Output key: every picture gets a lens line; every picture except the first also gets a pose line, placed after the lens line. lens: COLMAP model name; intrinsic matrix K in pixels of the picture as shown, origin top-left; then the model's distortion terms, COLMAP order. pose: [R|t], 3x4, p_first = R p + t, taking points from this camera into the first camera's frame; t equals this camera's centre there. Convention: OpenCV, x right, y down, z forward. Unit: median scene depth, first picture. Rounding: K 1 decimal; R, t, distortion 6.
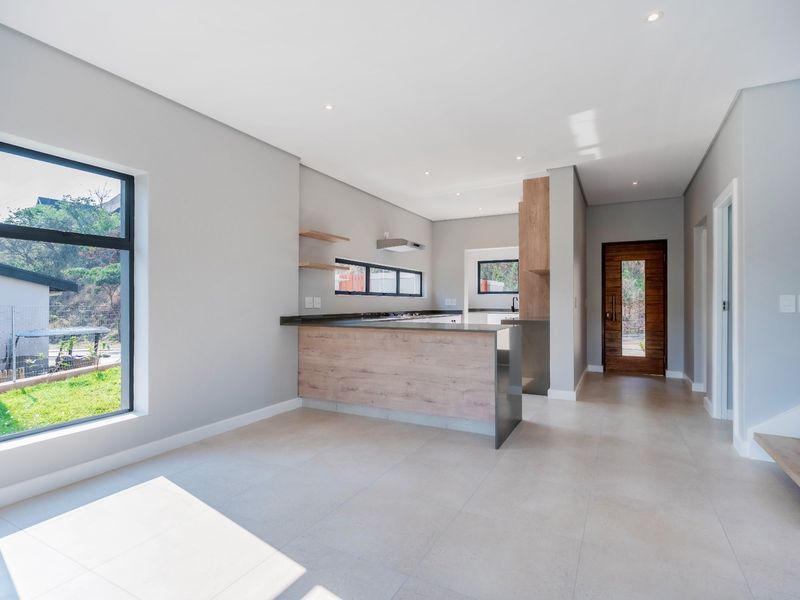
lens RADIAL K [[415.2, 0, 403.4], [0, 415.2, 300.2], [0, 0, 1]] dist [0.009319, 0.000996]
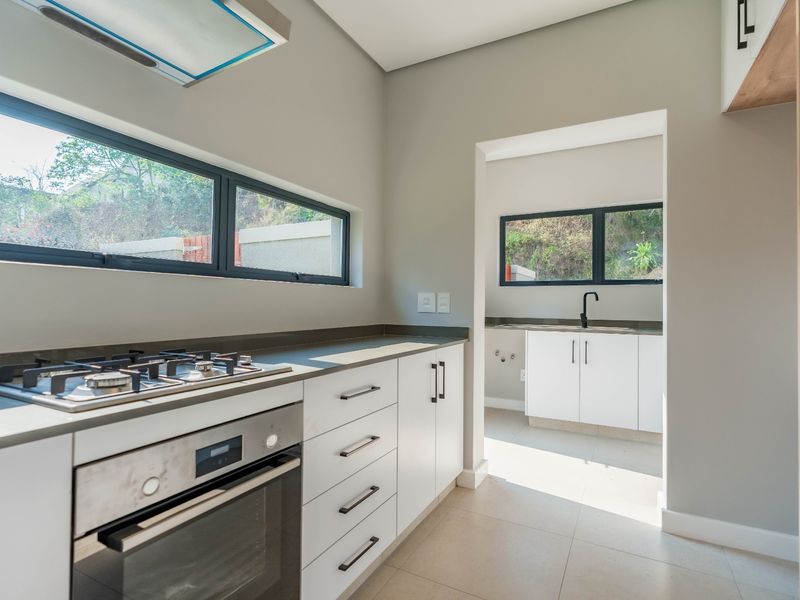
lens RADIAL K [[415.2, 0, 400.3], [0, 415.2, 296.3], [0, 0, 1]] dist [0.009319, 0.000996]
pose [[0.999890, 0.006963, -0.013083, 0.147585], [-0.007139, 0.999884, -0.013439, 0.007957], [0.012988, 0.013531, 0.999824, 1.072786]]
